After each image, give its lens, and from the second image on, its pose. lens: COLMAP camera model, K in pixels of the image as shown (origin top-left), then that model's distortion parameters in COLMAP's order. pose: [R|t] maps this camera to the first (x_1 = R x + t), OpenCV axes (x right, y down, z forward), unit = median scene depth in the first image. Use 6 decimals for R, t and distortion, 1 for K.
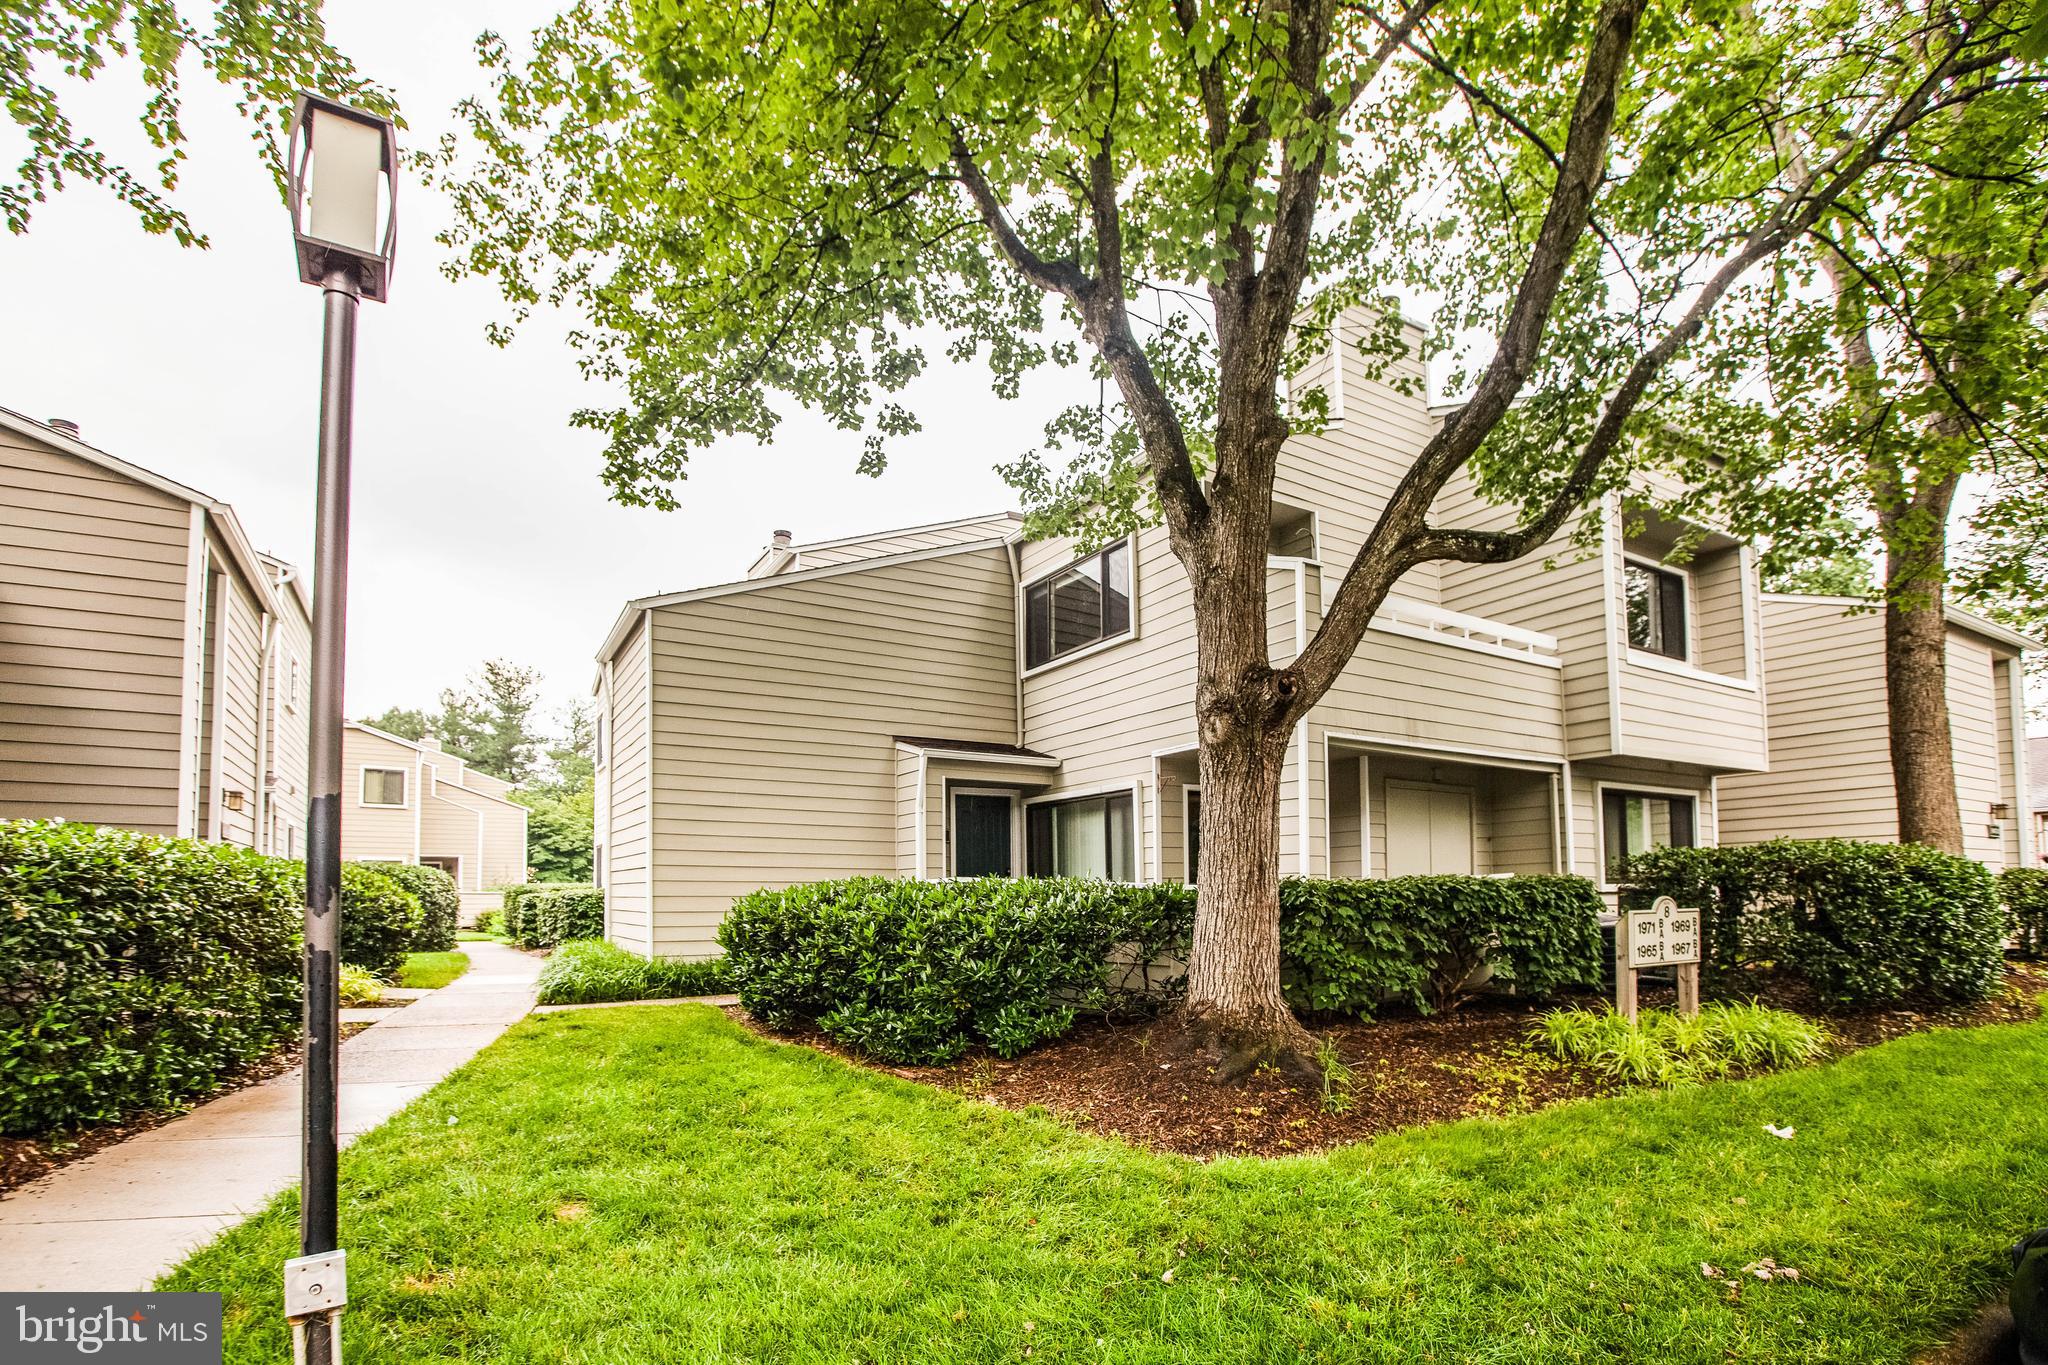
lens RADIAL K [[984.2, 0, 1032.3], [0, 984.2, 629.9], [0, 0, 1]] dist [-0.029709, 0.000937]
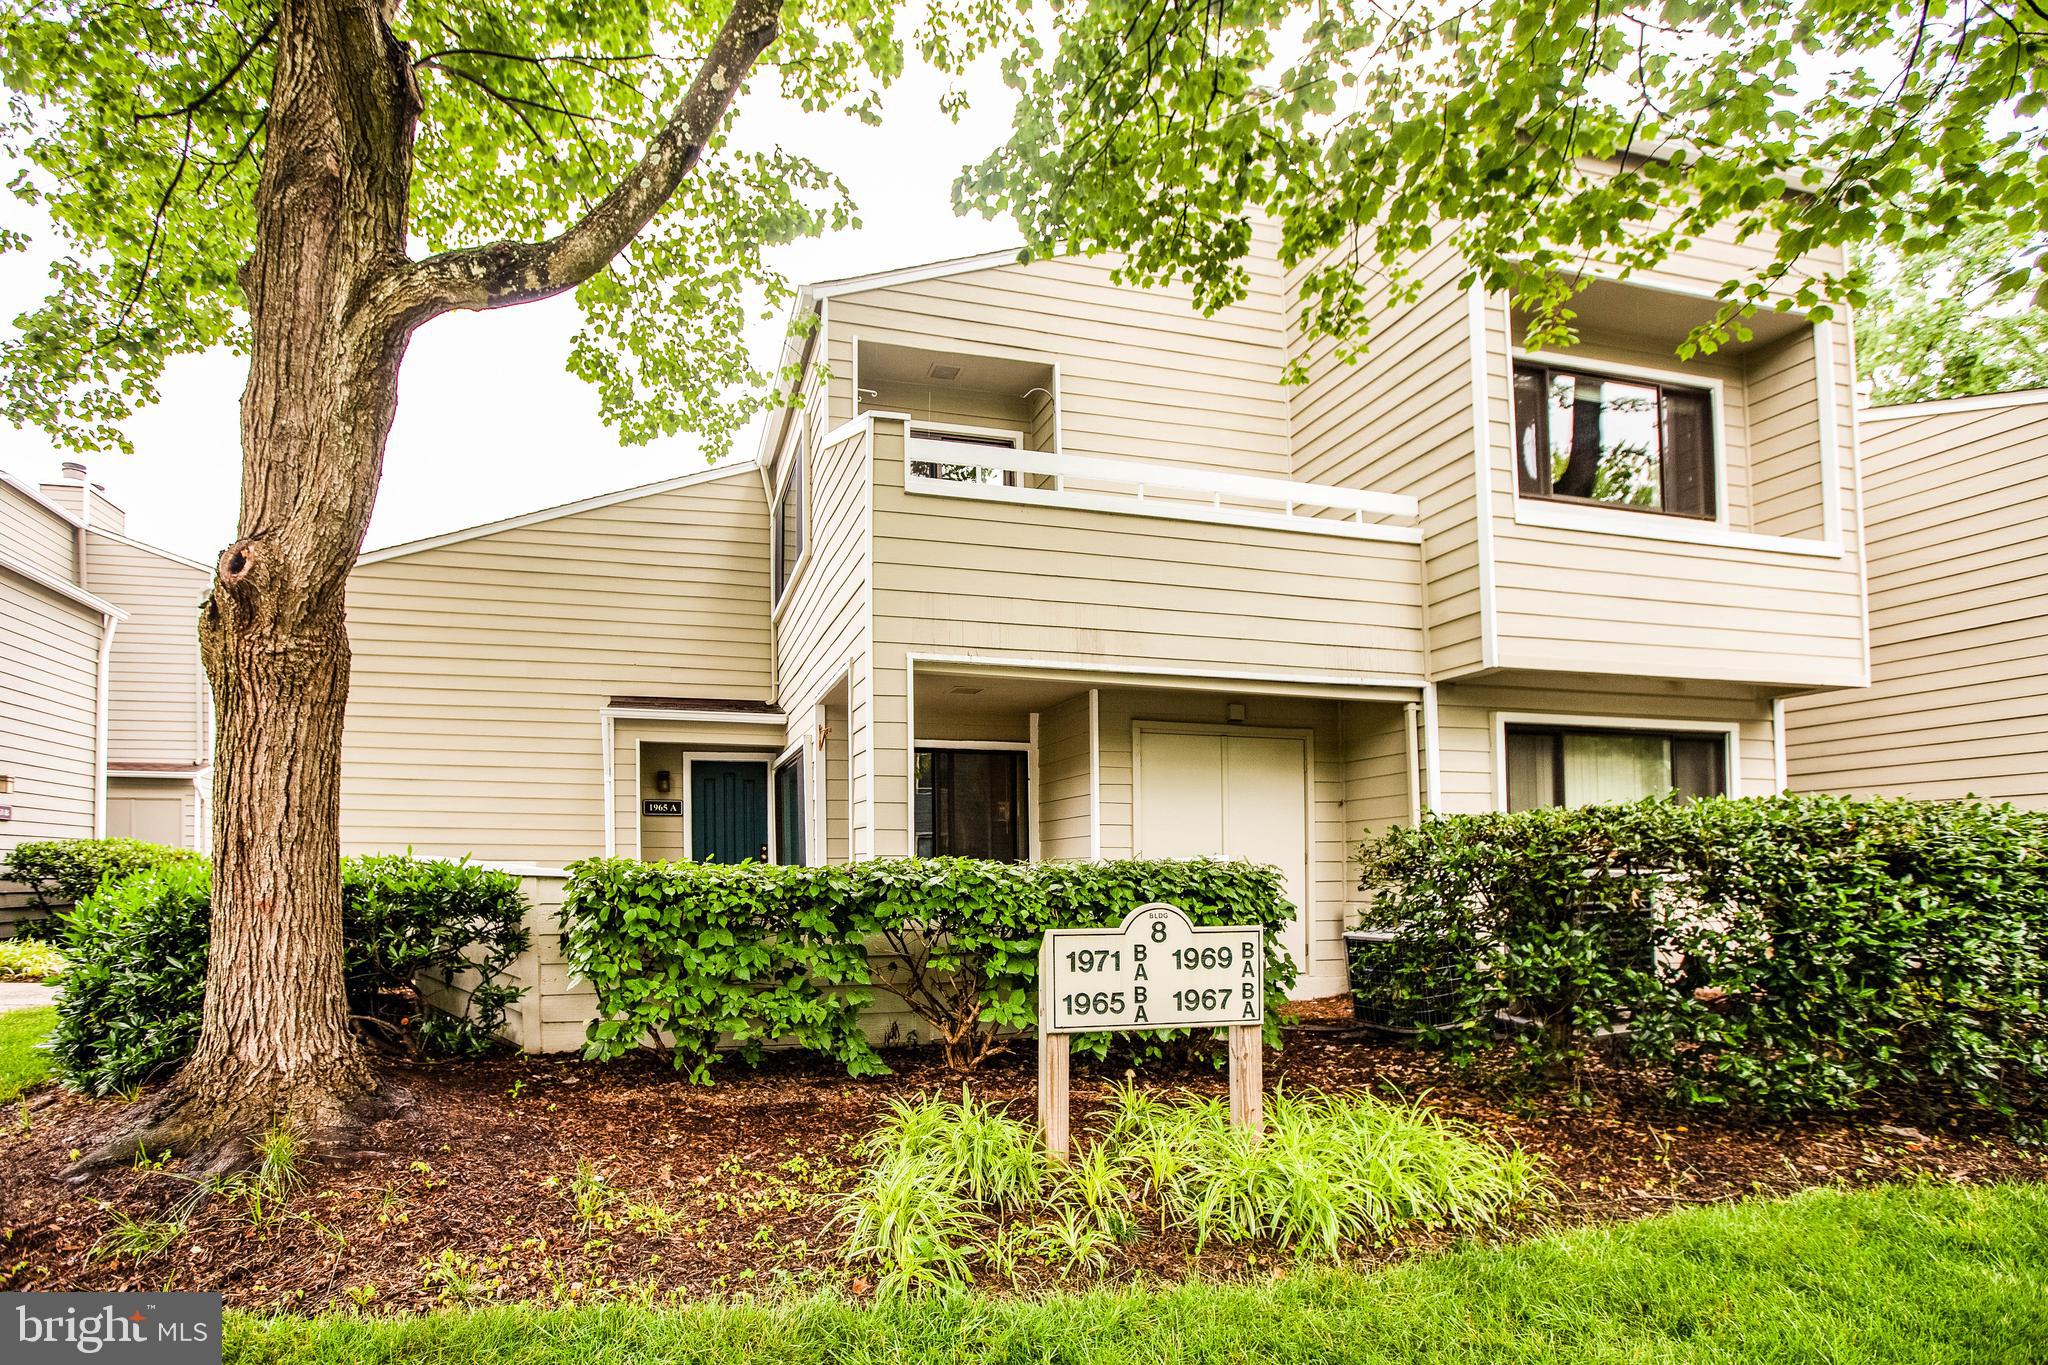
lens RADIAL K [[952.4, 0, 1021.0], [0, 952.4, 686.1], [0, 0, 1]] dist [-0.031154, 0.013920]
pose [[0.953599, -0.054067, -0.296185, 0.470511], [0.076812, 0.994879, 0.065694, 0.072874], [0.291116, -0.085397, 0.952869, 0.309008]]
